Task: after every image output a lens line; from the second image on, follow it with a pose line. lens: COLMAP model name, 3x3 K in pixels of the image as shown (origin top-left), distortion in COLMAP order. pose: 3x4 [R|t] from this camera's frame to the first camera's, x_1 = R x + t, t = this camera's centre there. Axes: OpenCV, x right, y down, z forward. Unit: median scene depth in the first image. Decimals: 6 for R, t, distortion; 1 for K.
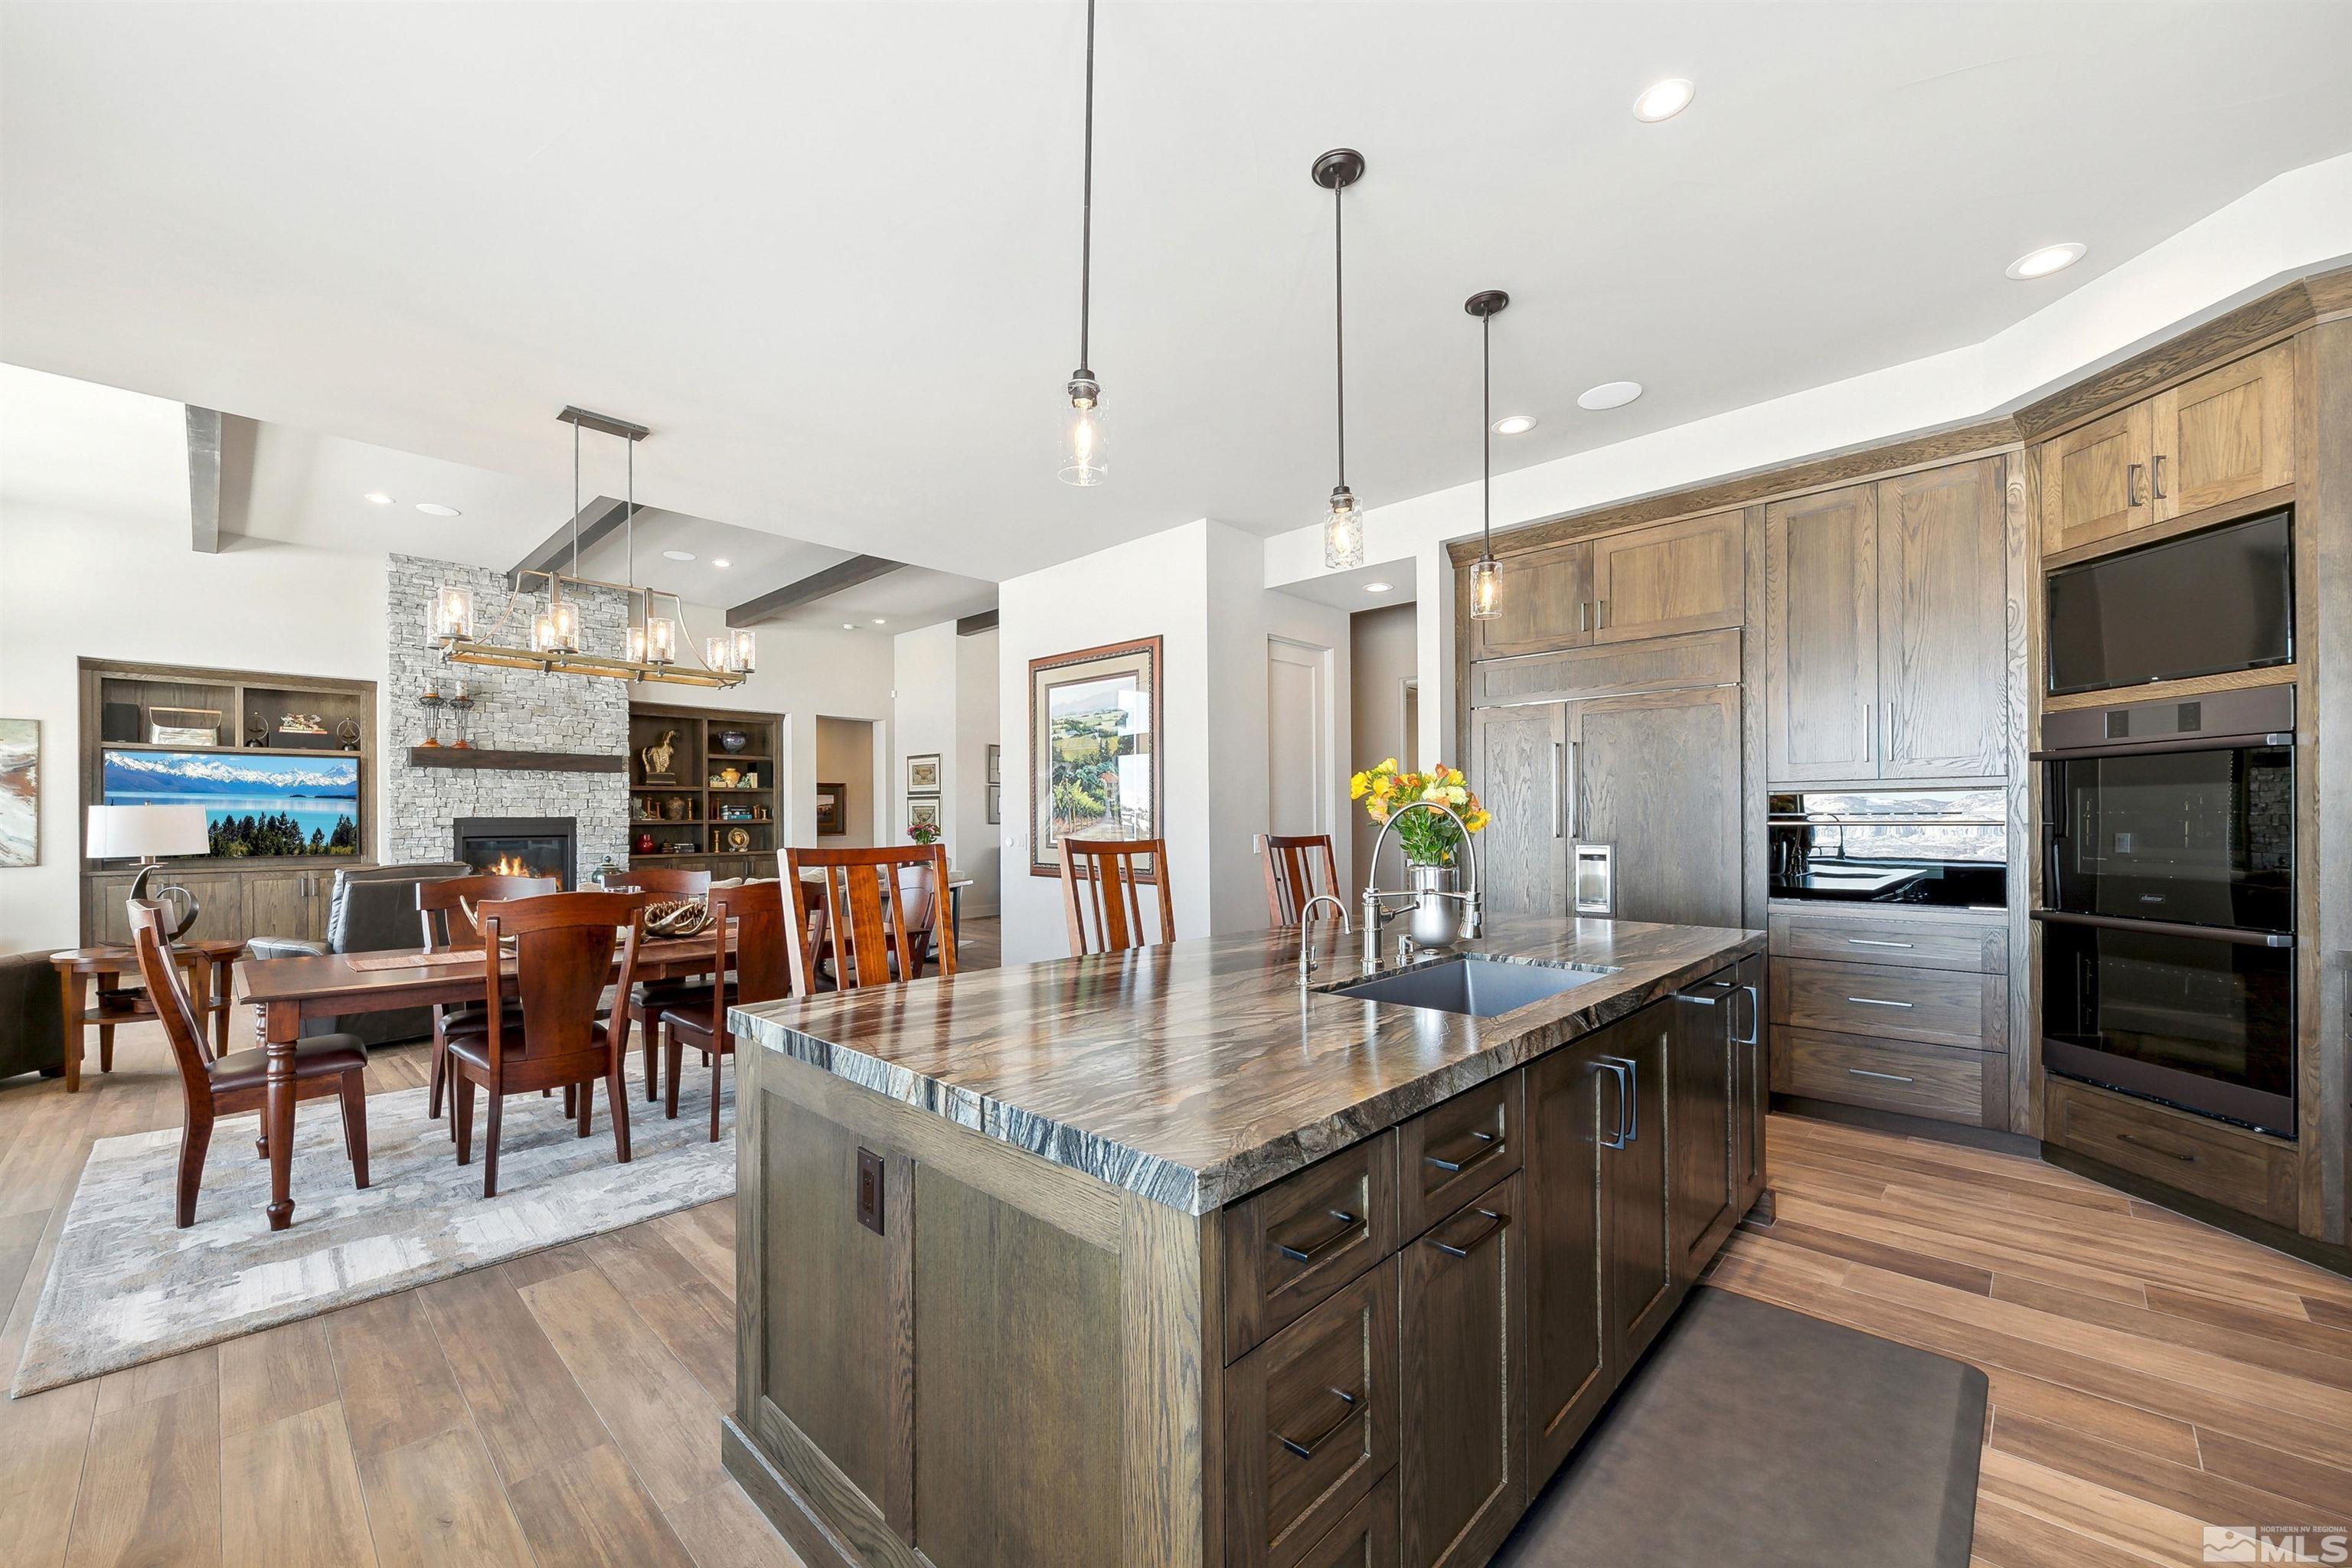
lens RADIAL K [[919.4, 0, 1171.6], [0, 919.4, 814.2], [0, 0, 1]] dist [0.001647, -0.005088]
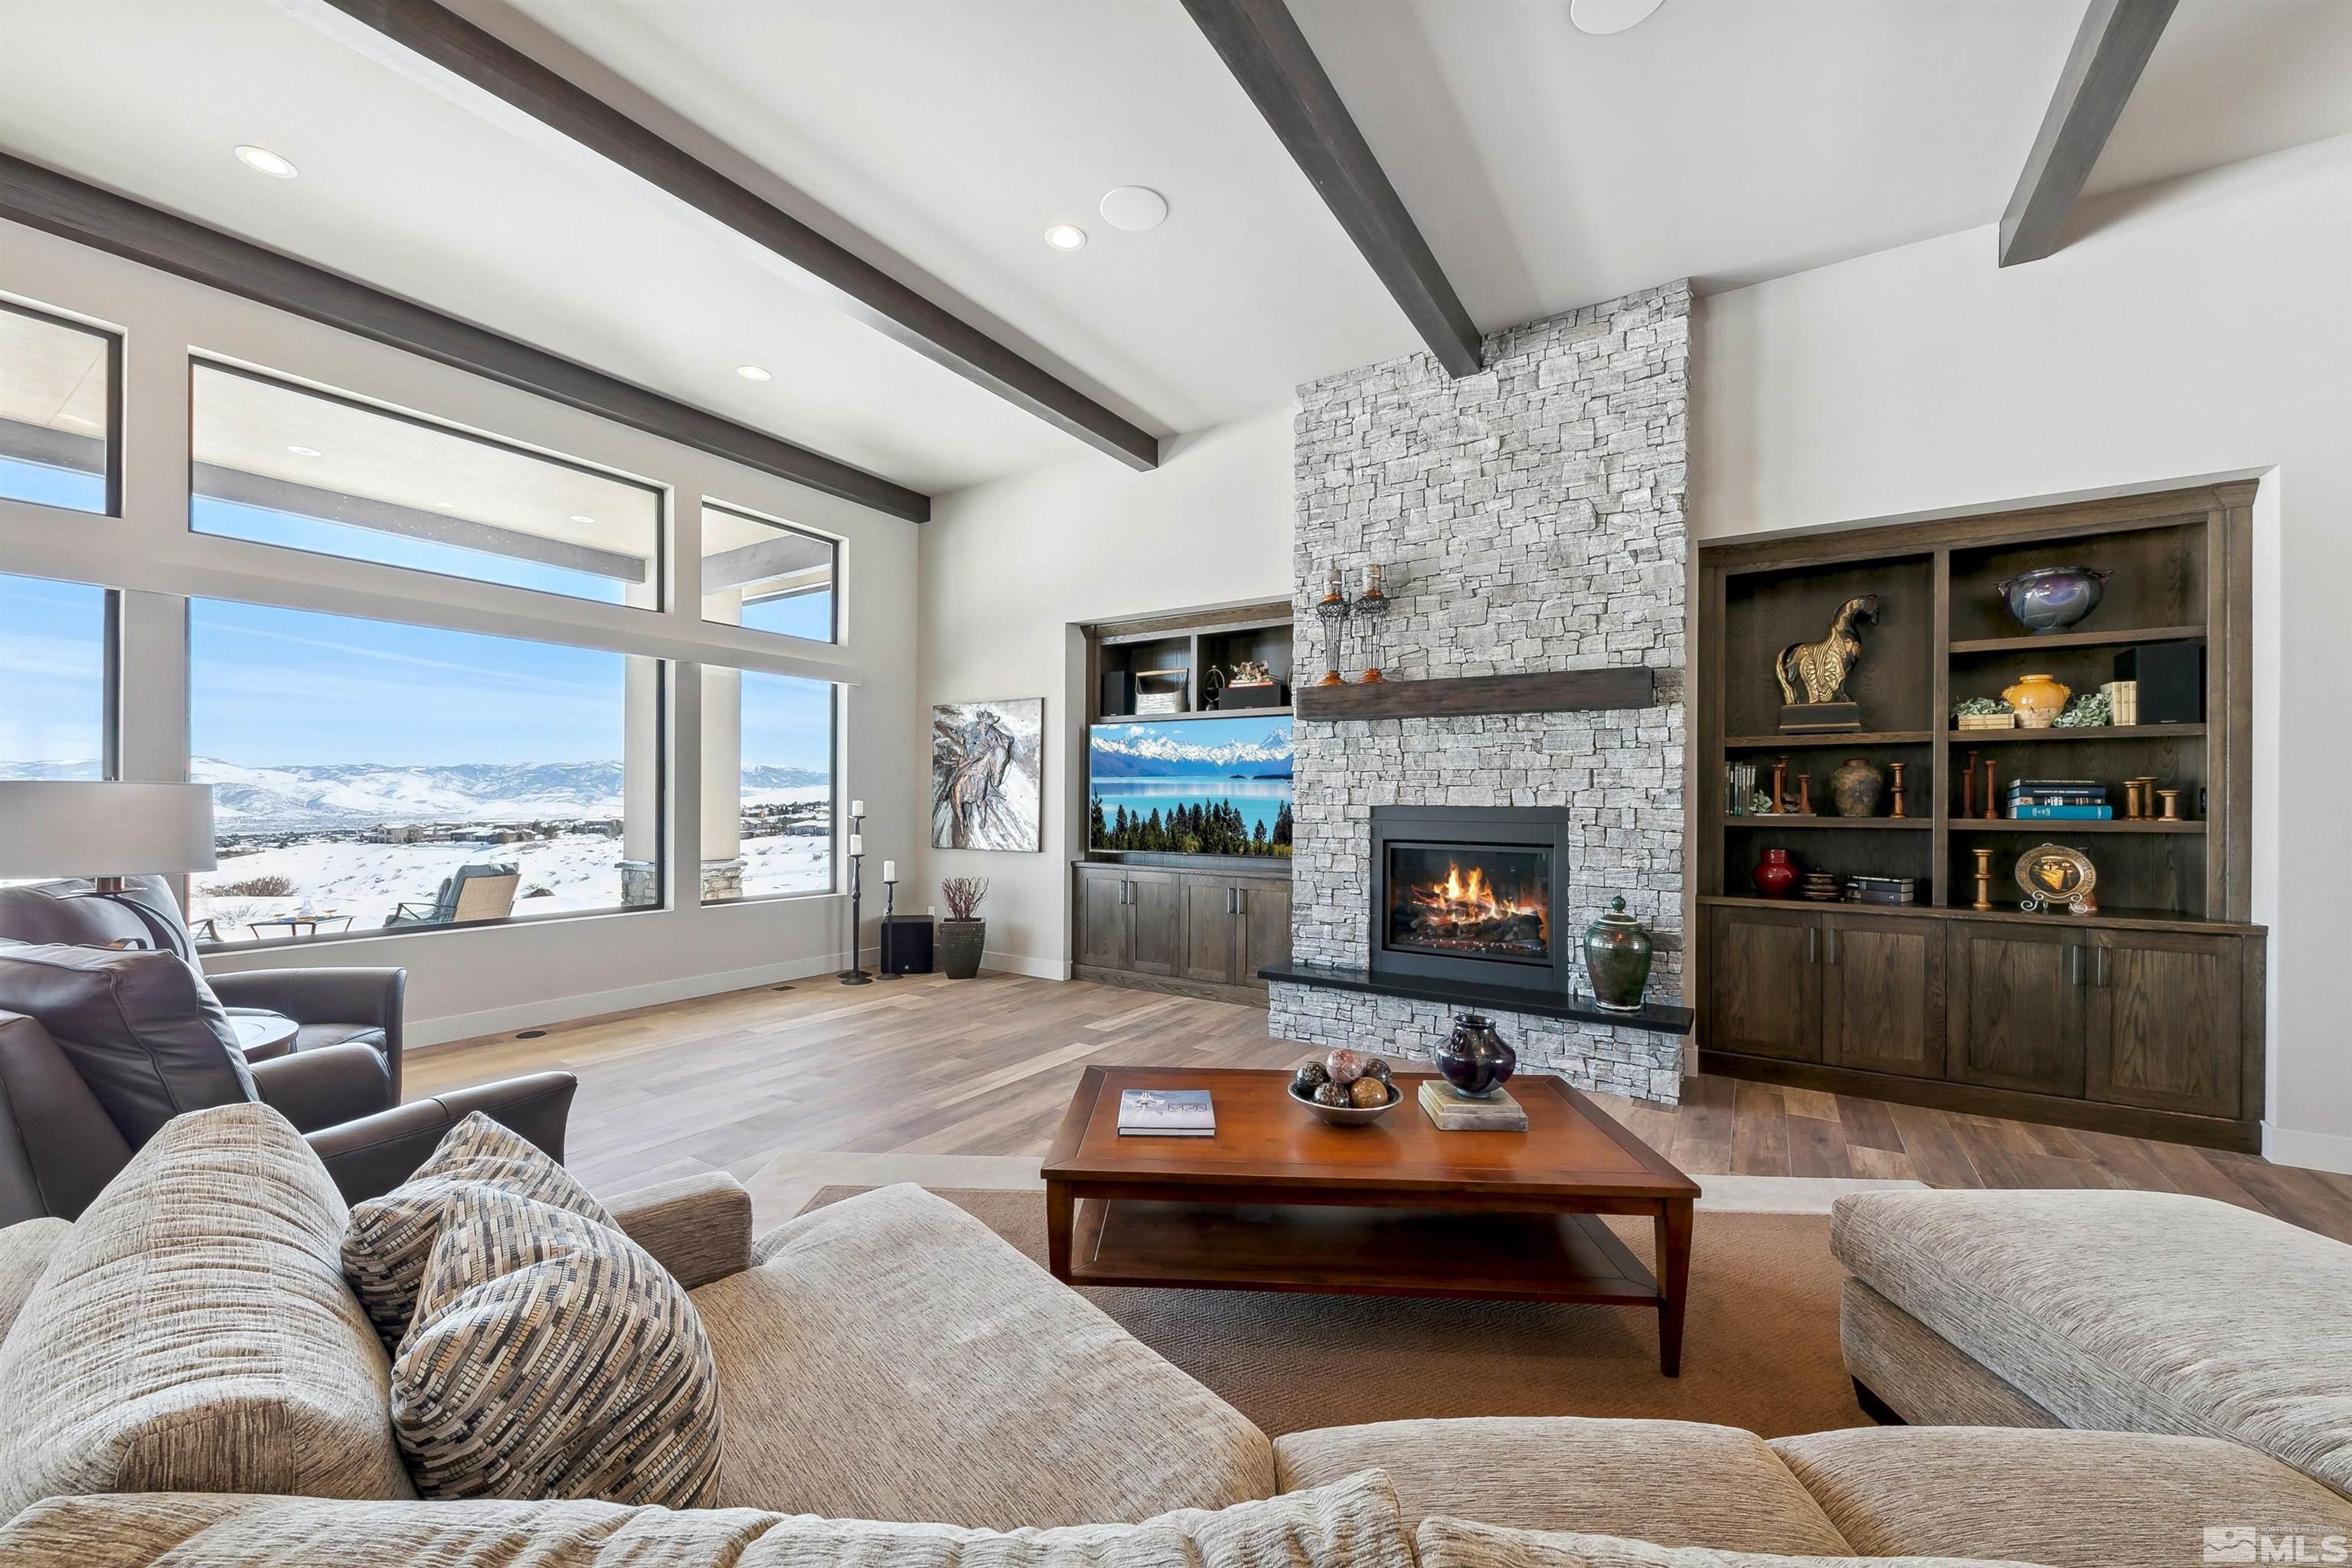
lens RADIAL K [[896.3, 0, 1171.7], [0, 896.3, 805.5], [0, 0, 1]] dist [0.015804, -0.004680]
pose [[0.178576, 0.007239, -0.983900, -0.250307], [-0.007142, 0.999956, 0.006060, 0.001168], [0.983900, 0.005945, 0.178619, 0.787210]]
